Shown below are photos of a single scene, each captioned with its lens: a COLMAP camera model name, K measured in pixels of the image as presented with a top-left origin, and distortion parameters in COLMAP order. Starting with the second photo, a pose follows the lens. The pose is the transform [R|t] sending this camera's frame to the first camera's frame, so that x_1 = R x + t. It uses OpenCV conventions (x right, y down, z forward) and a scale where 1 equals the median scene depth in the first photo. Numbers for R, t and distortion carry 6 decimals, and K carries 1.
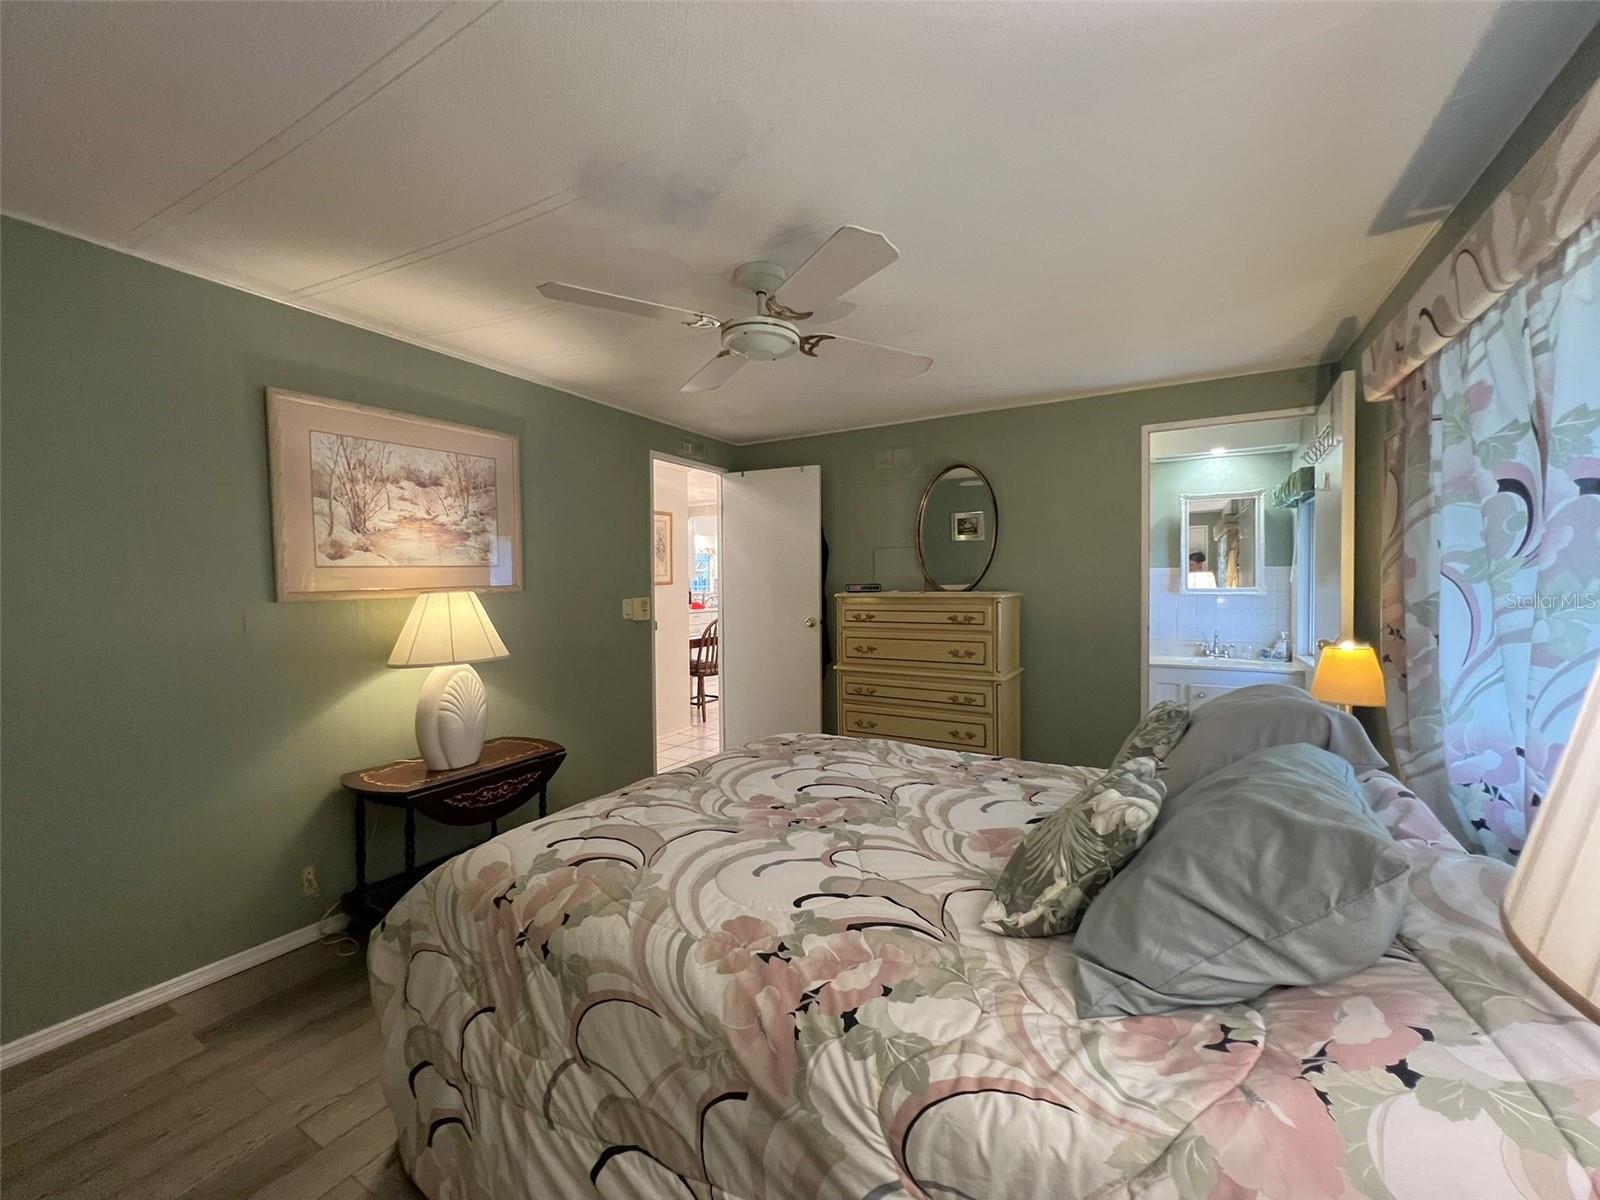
lens RADIAL K [[638.5, 0, 796.3], [0, 638.5, 596.8], [0, 0, 1]] dist [-0.002566, 0.000263]
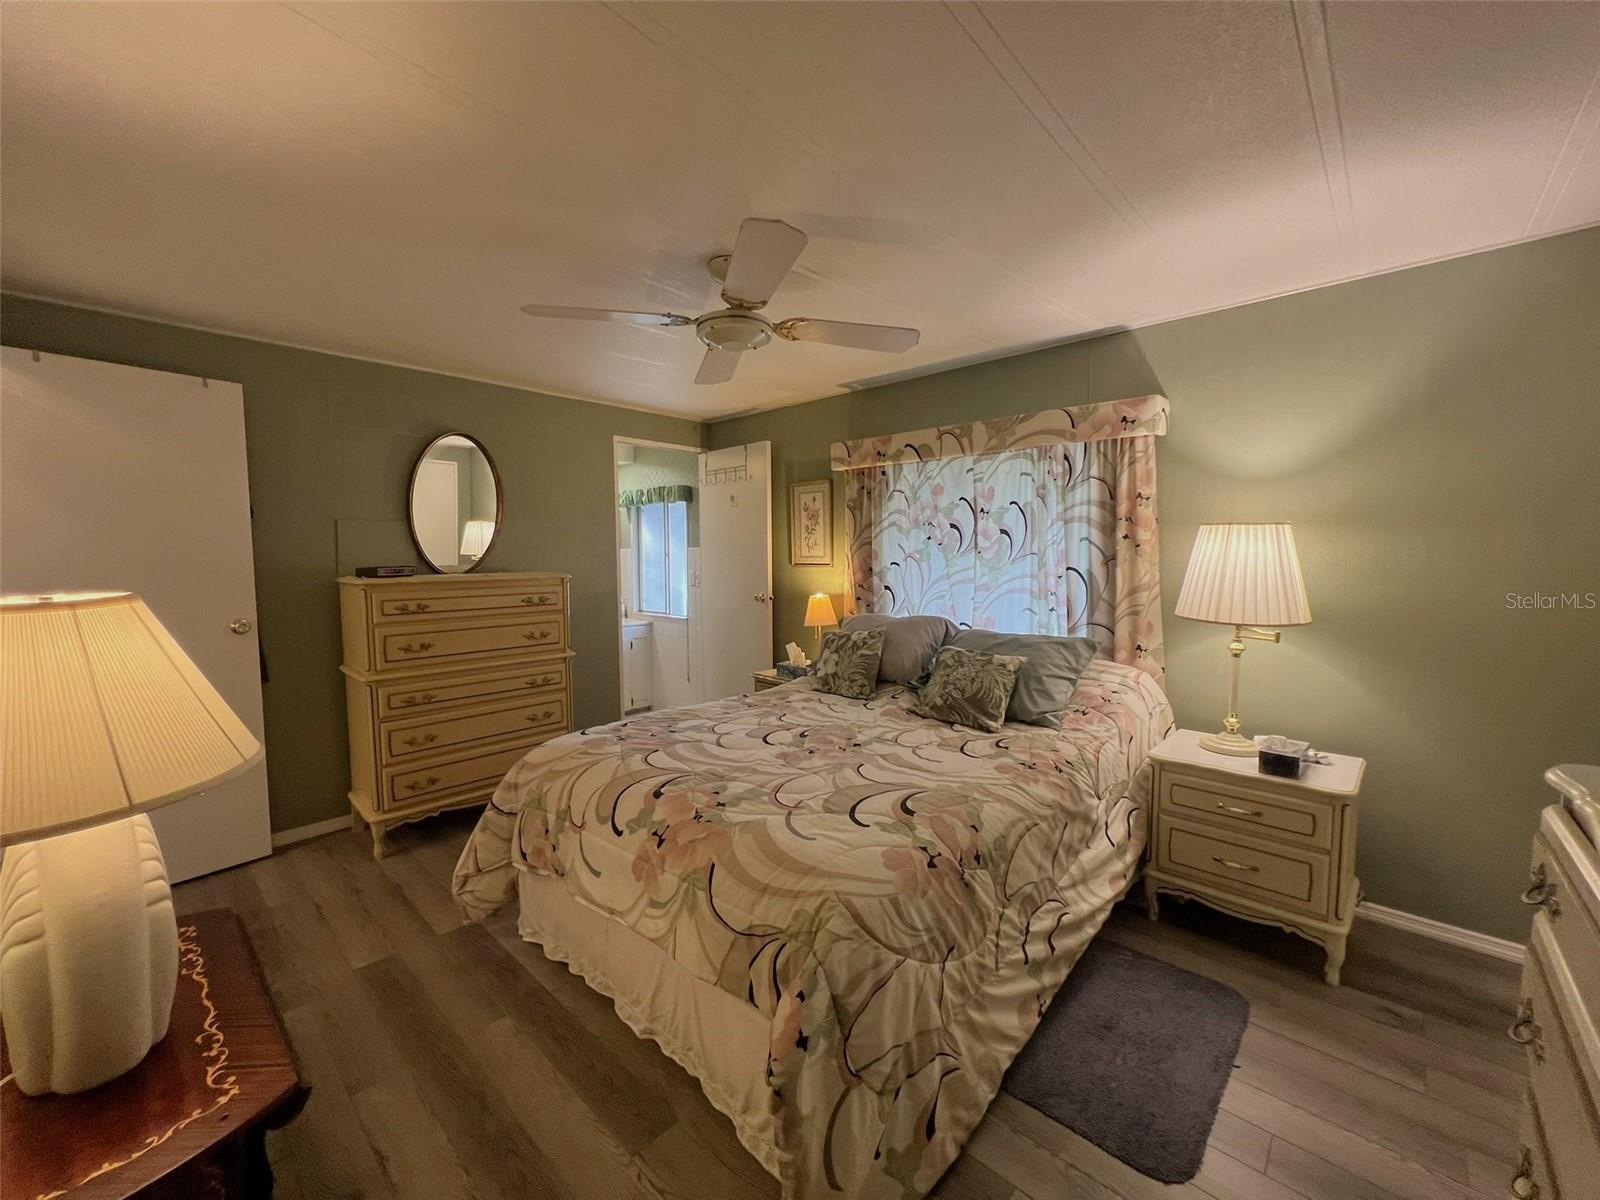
lens RADIAL K [[638.5, 0, 796.3], [0, 638.5, 596.8], [0, 0, 1]] dist [-0.002566, 0.000263]
pose [[0.220538, -0.058889, 0.973599, -0.947283], [0.024250, 0.998198, 0.054883, -0.023622], [-0.975077, 0.011506, 0.221569, 0.601035]]
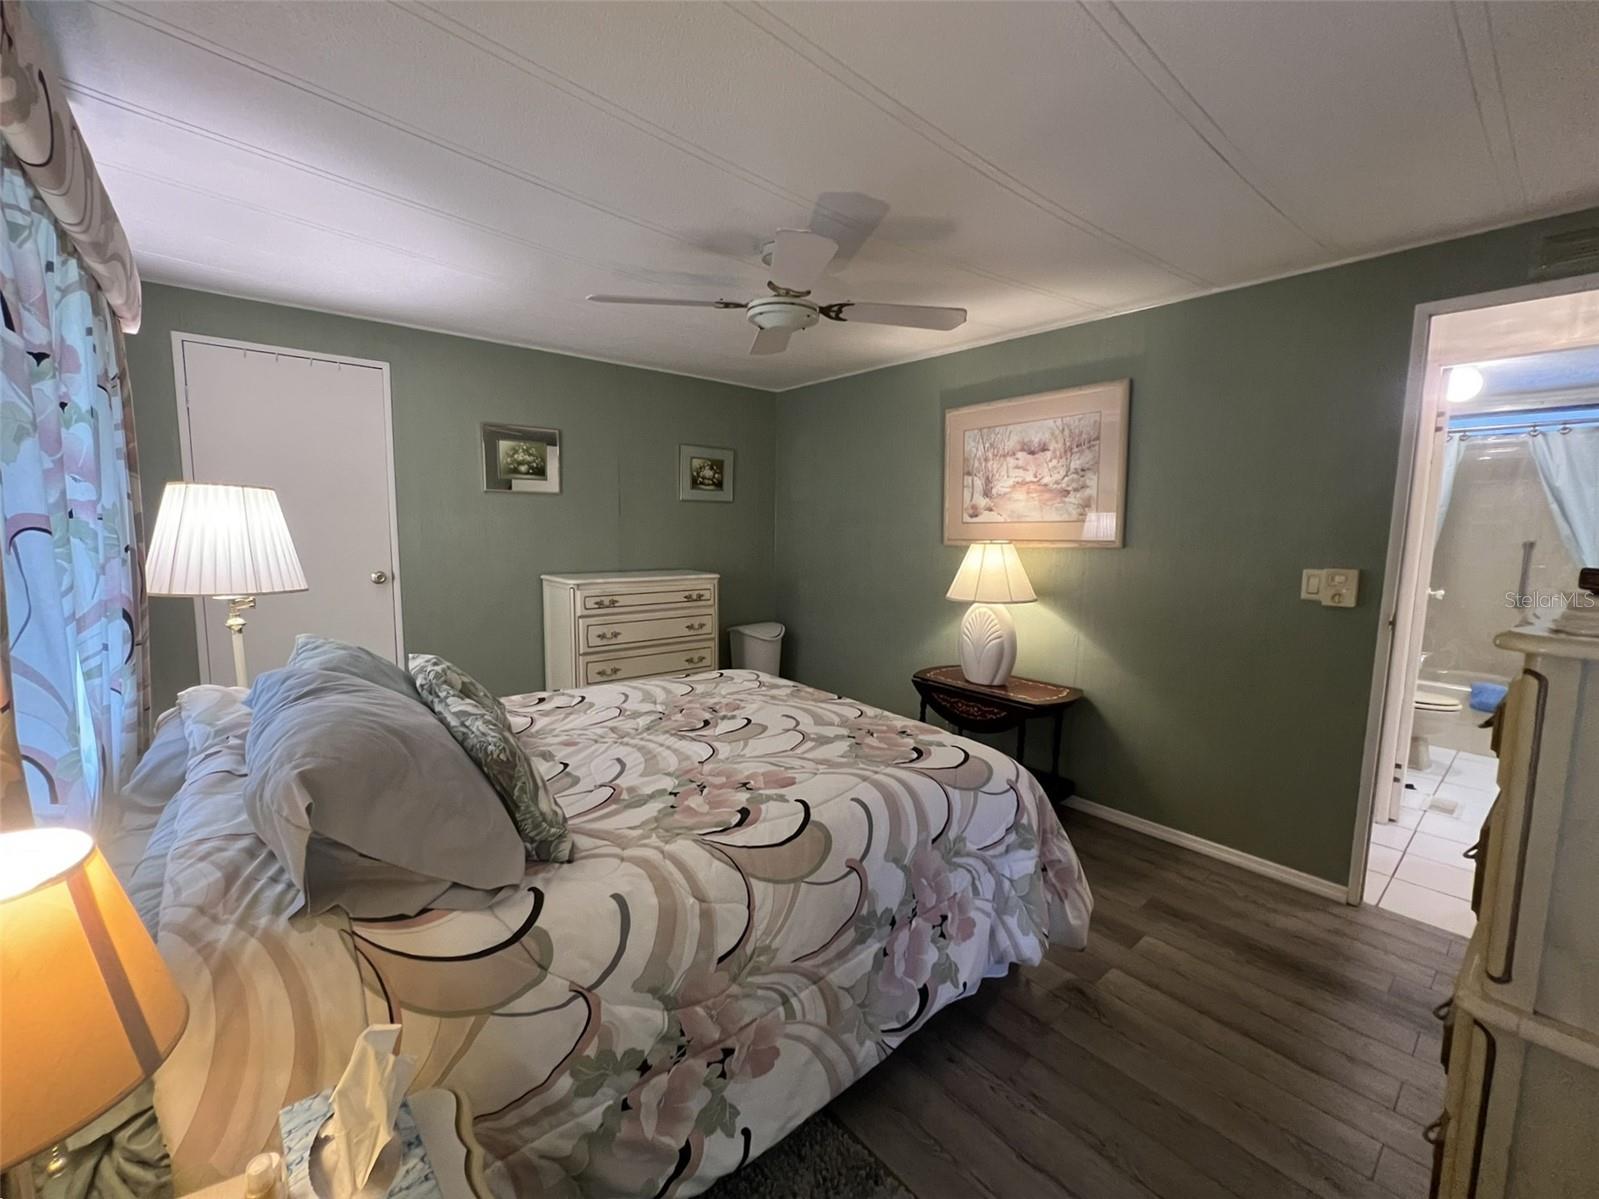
lens RADIAL K [[658.2, 0, 794.8], [0, 658.2, 595.9], [0, 0, 1]] dist [-0.005361, 0.000724]
pose [[-0.339284, 0.102716, -0.935059, 0.921370], [-0.034455, 0.991997, 0.121473, -0.056253], [0.940053, 0.073432, -0.333029, 1.266236]]
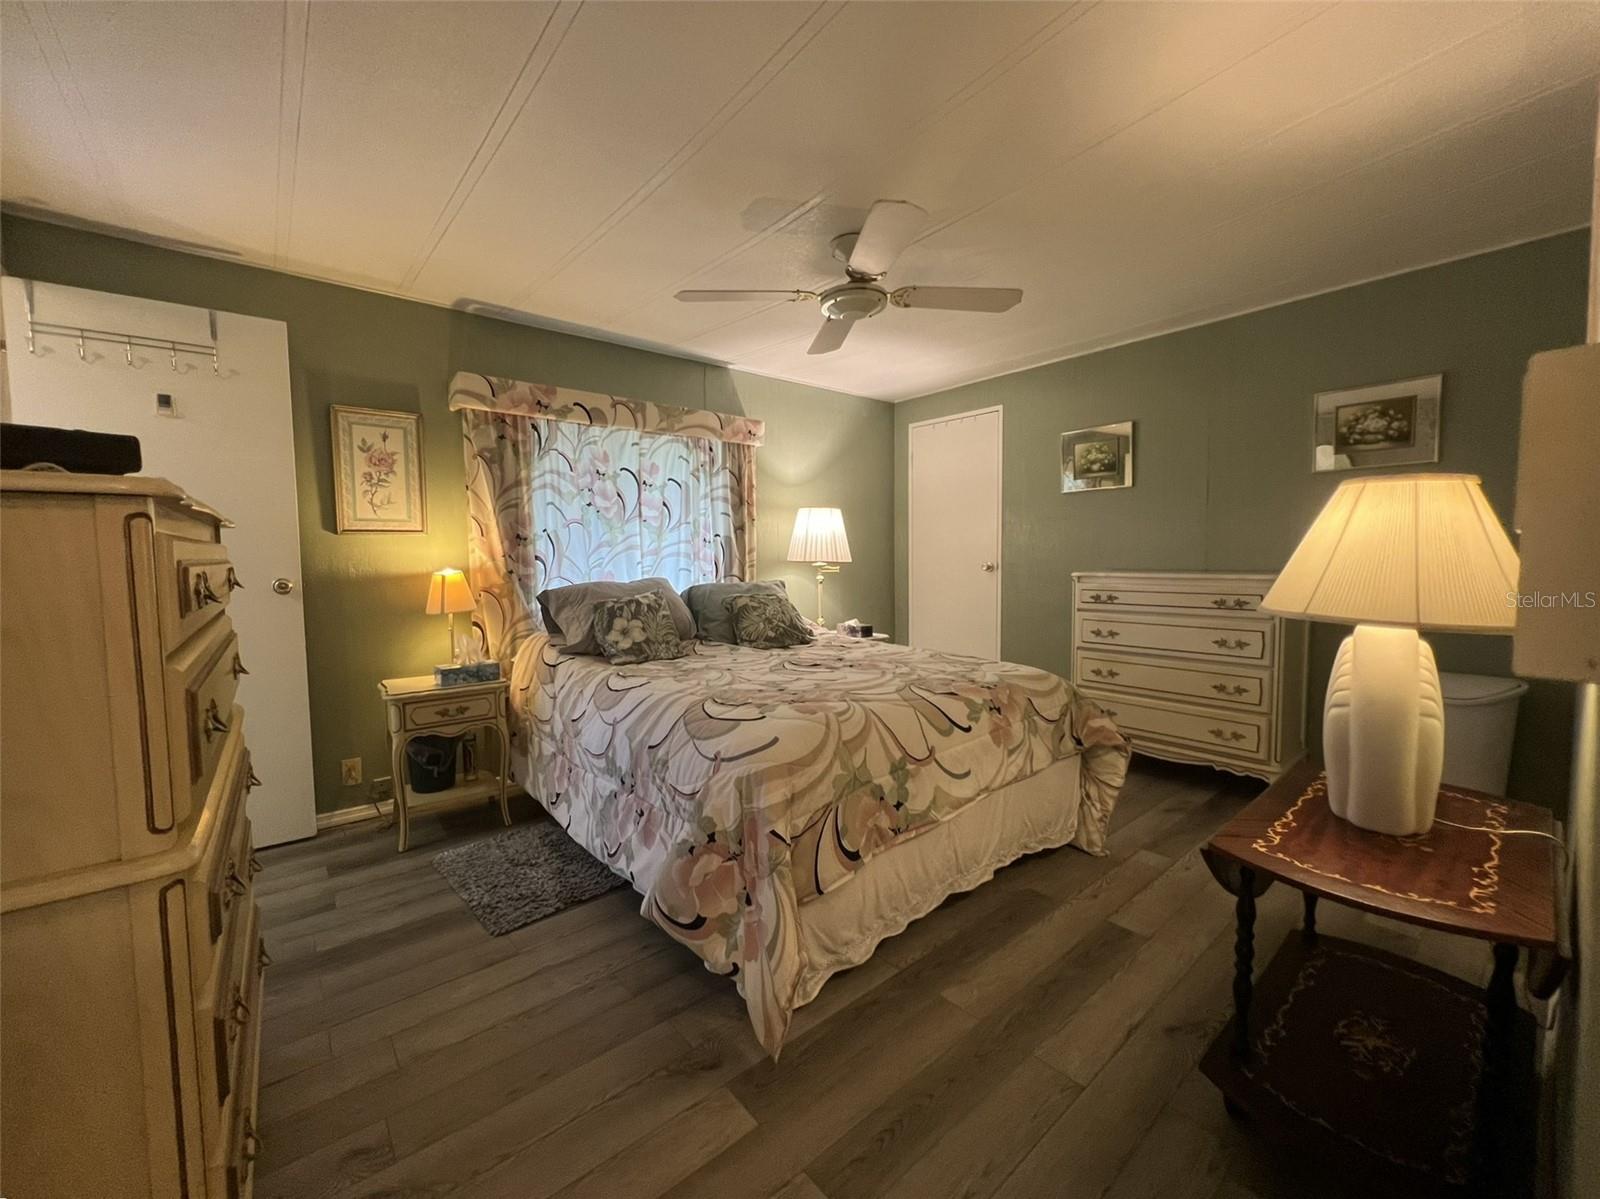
lens RADIAL K [[638.5, 0, 796.3], [0, 638.5, 596.3], [0, 0, 1]] dist [-0.002566, 0.000263]
pose [[-0.941798, -0.002632, 0.336169, -0.312868], [0.026539, 0.996267, 0.082150, 0.033597], [-0.335130, 0.086291, -0.938212, 1.936470]]
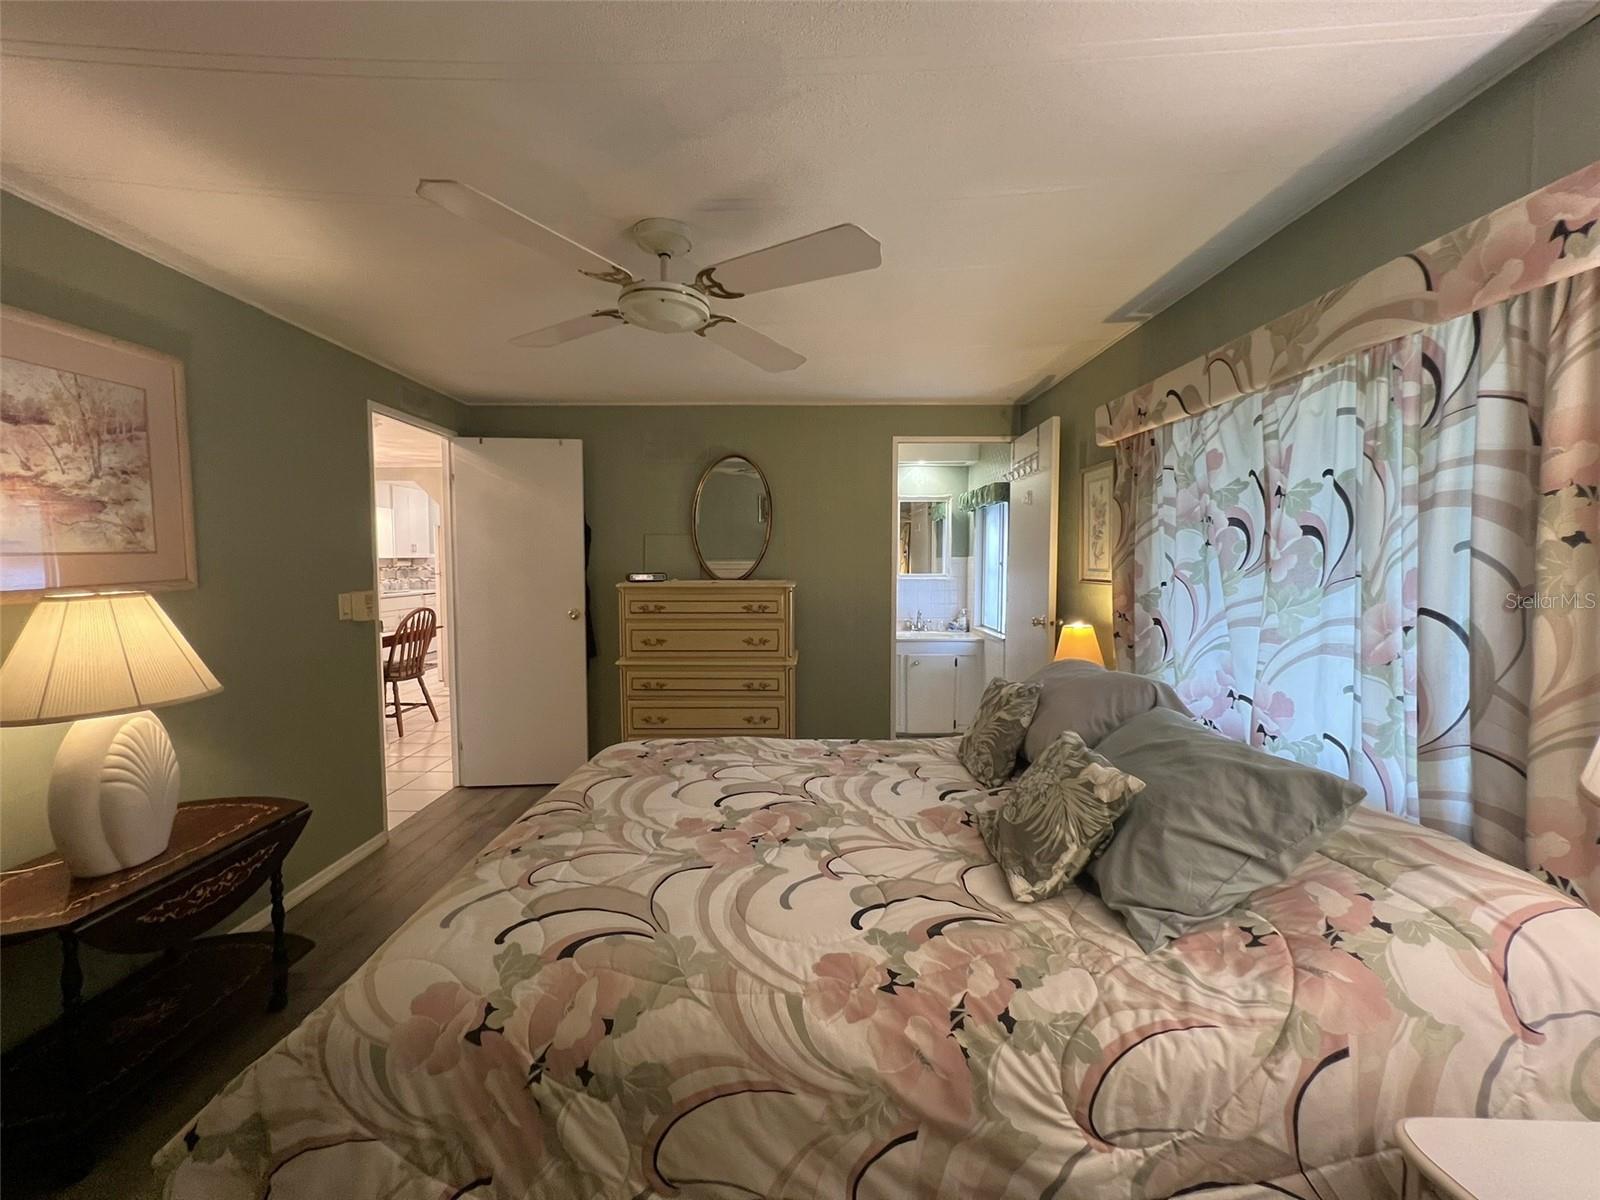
lens RADIAL K [[638.5, 0, 796.3], [0, 638.5, 596.8], [0, 0, 1]] dist [-0.002566, 0.000263]
pose [[0.865349, -0.021838, 0.500693, -0.309052], [0.003591, 0.999295, 0.037379, -0.033537], [-0.501157, -0.030548, 0.864817, 0.119383]]
